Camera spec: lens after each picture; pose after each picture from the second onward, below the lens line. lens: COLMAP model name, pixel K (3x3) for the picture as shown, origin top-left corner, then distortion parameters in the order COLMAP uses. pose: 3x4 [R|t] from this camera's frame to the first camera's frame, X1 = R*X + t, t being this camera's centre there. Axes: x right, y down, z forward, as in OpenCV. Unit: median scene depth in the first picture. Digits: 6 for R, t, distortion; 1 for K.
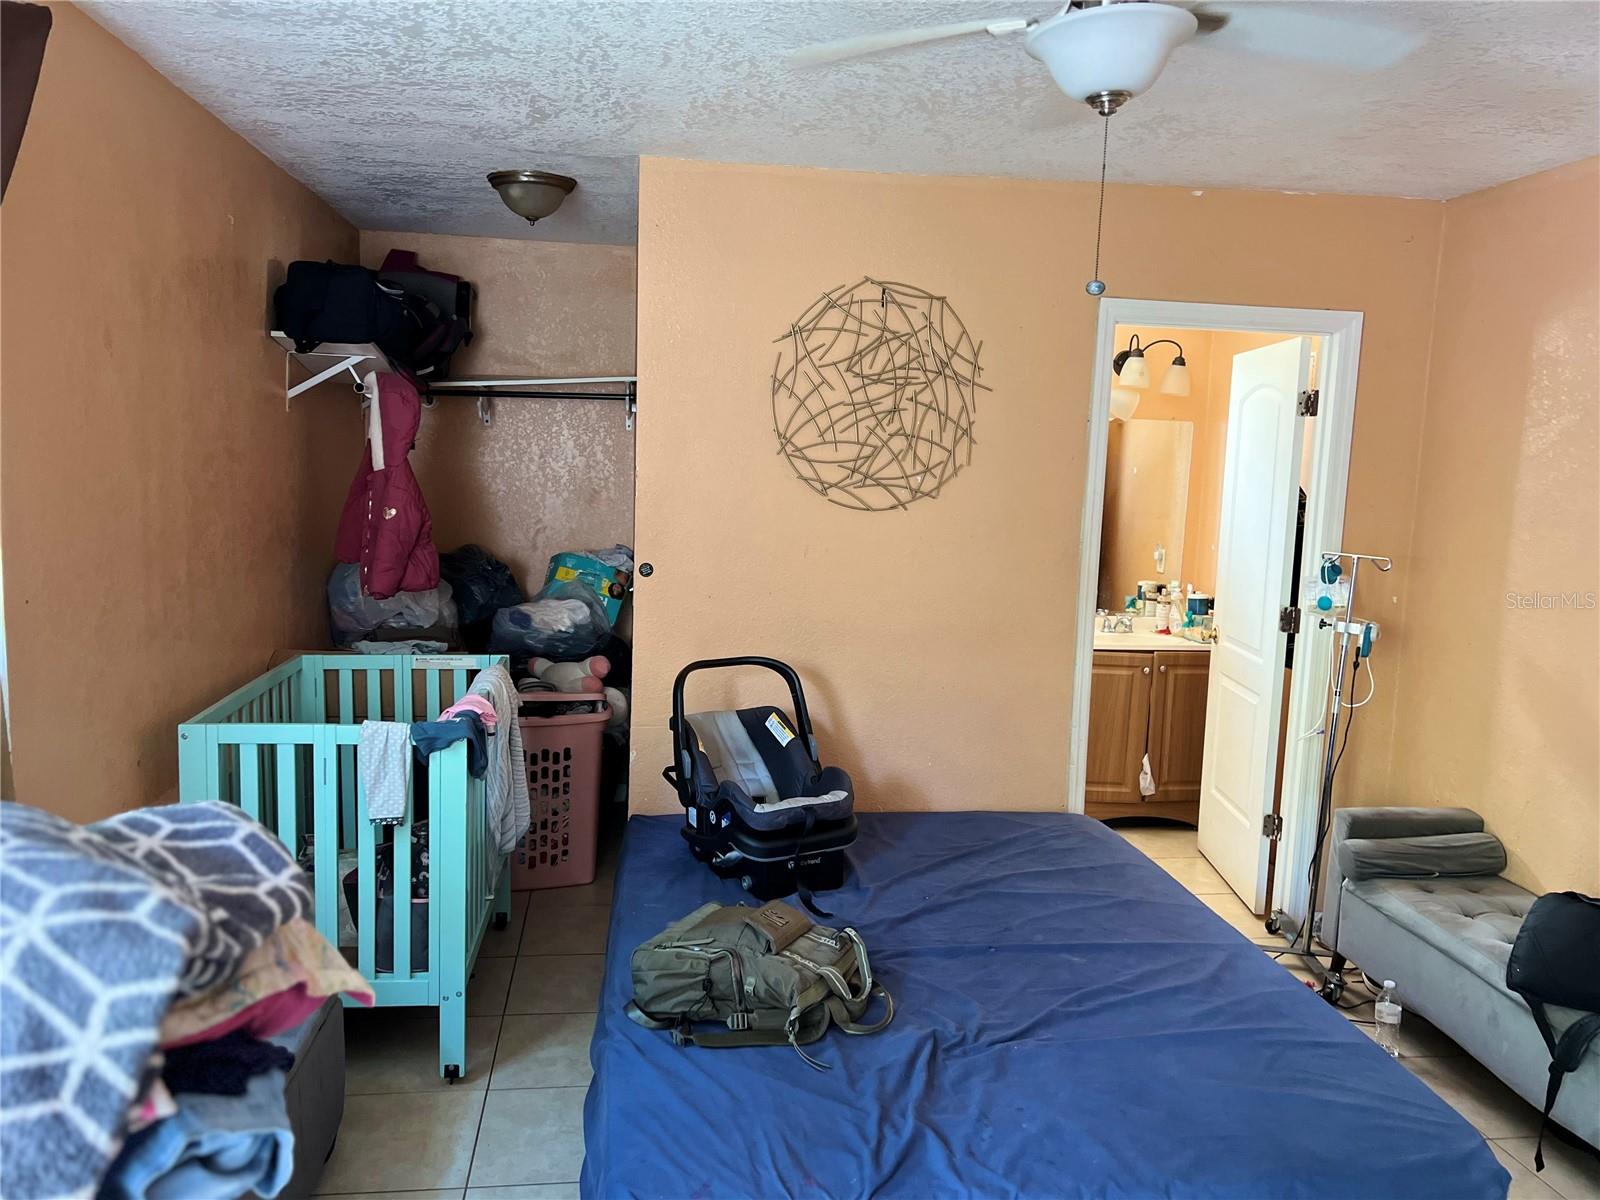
lens RADIAL K [[1202.6, 0, 800.0], [0, 1202.6, 600.0], [0, 0, 1]] dist [0.118028, -0.133884]
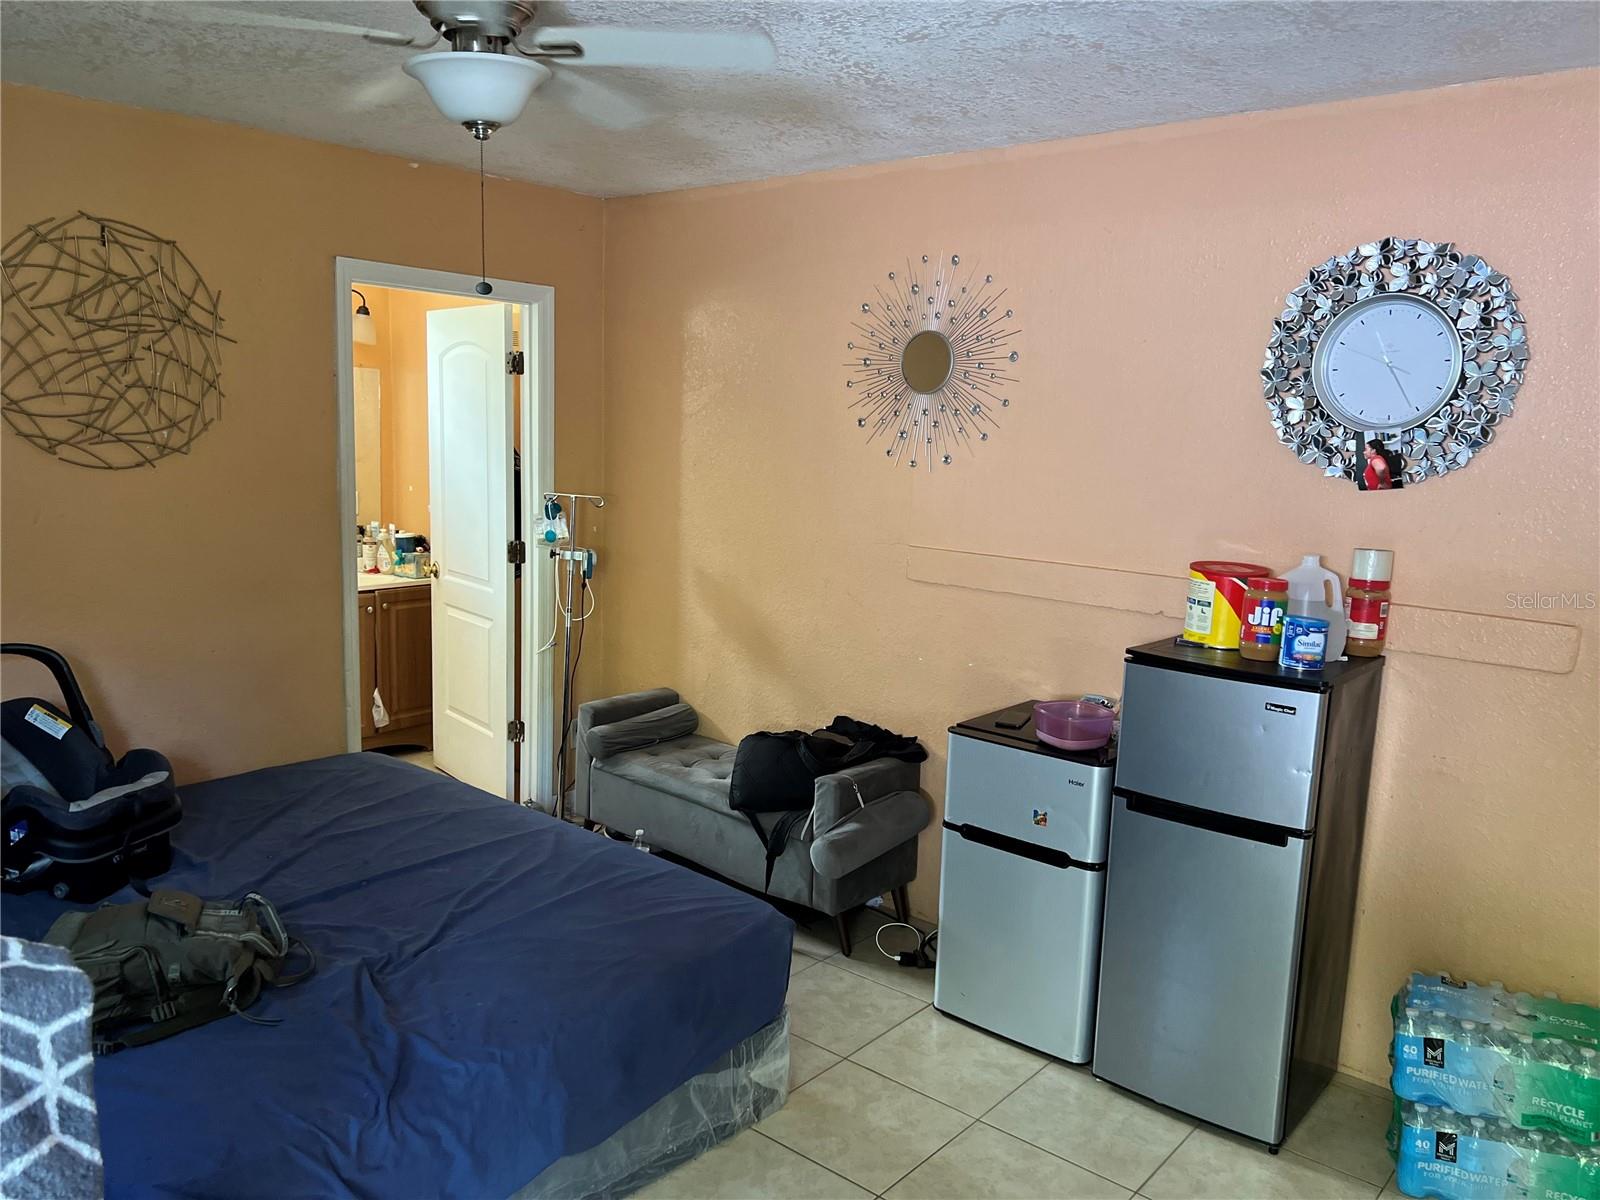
lens RADIAL K [[1207.4, 0, 800.0], [0, 1207.4, 600.0], [0, 0, 1]] dist [0.035592, -0.049412]
pose [[0.745700, -0.106026, 0.657791, -0.171274], [0.066687, 0.994177, 0.084648, -0.019246], [-0.662936, -0.019256, 0.748428, -0.038859]]
